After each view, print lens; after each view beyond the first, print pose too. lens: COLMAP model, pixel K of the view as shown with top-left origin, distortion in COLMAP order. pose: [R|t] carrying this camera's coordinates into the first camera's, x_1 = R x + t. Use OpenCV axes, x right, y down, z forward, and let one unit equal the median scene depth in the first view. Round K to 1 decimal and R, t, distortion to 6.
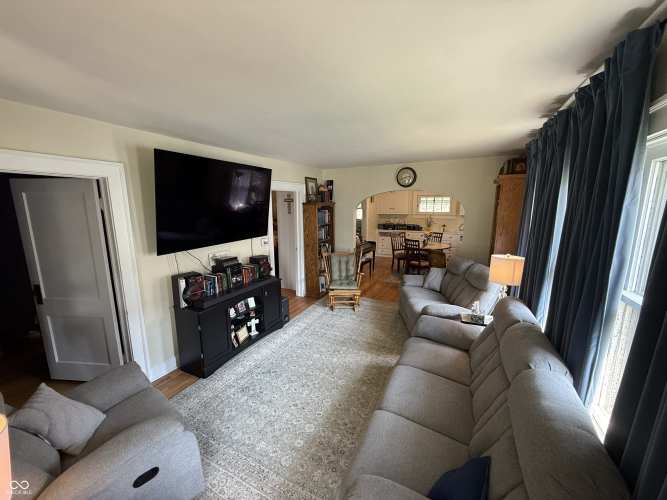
lens RADIAL K [[265.5, 0, 331.9], [0, 265.5, 250.4], [0, 0, 1]] dist [-0.001113, 0.000131]
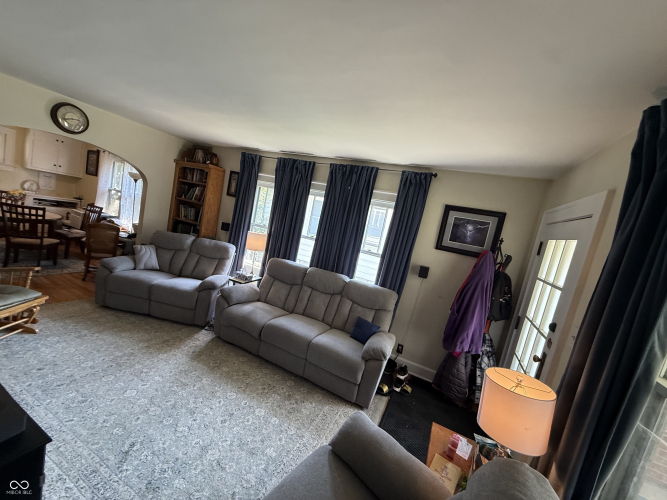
lens RADIAL K [[265.5, 0, 330.5], [0, 265.5, 249.0], [0, 0, 1]] dist [-0.001113, 0.000131]
pose [[-0.041336, -0.120904, 0.991803, -0.626795], [-0.029343, 0.992370, 0.119750, -0.058148], [-0.998714, -0.024152, -0.044569, 0.469242]]
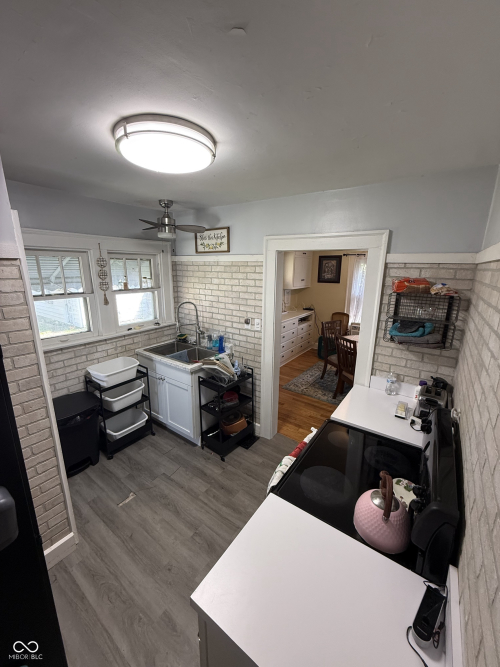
lens RADIAL K [[265.5, 0, 248.8], [0, 265.5, 332.5], [0, 0, 1]] dist [-0.001113, 0.000131]
pose [[0.151370, -0.240850, 0.958686, -0.473798], [0.164093, 0.962527, 0.215906, -0.421639], [-0.974762, 0.124632, 0.185220, 2.182772]]
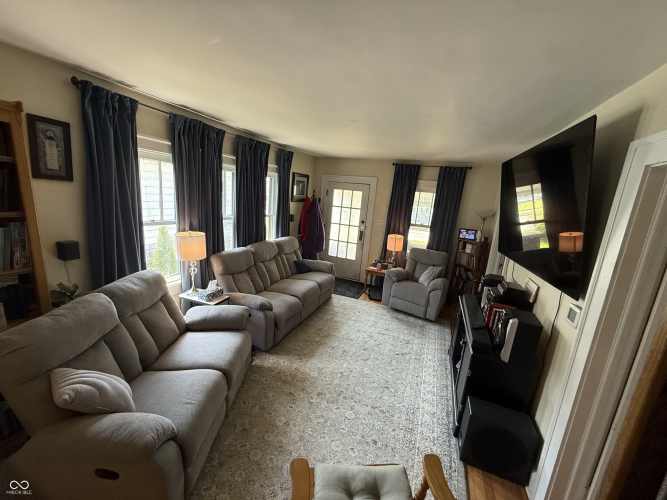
lens RADIAL K [[265.5, 0, 331.8], [0, 265.5, 249.1], [0, 0, 1]] dist [-0.001113, 0.000131]
pose [[-0.993306, -0.056730, -0.100619, 0.149528], [-0.089841, 0.926944, 0.364286, -0.256055], [0.072602, 0.370887, -0.925836, 1.469977]]
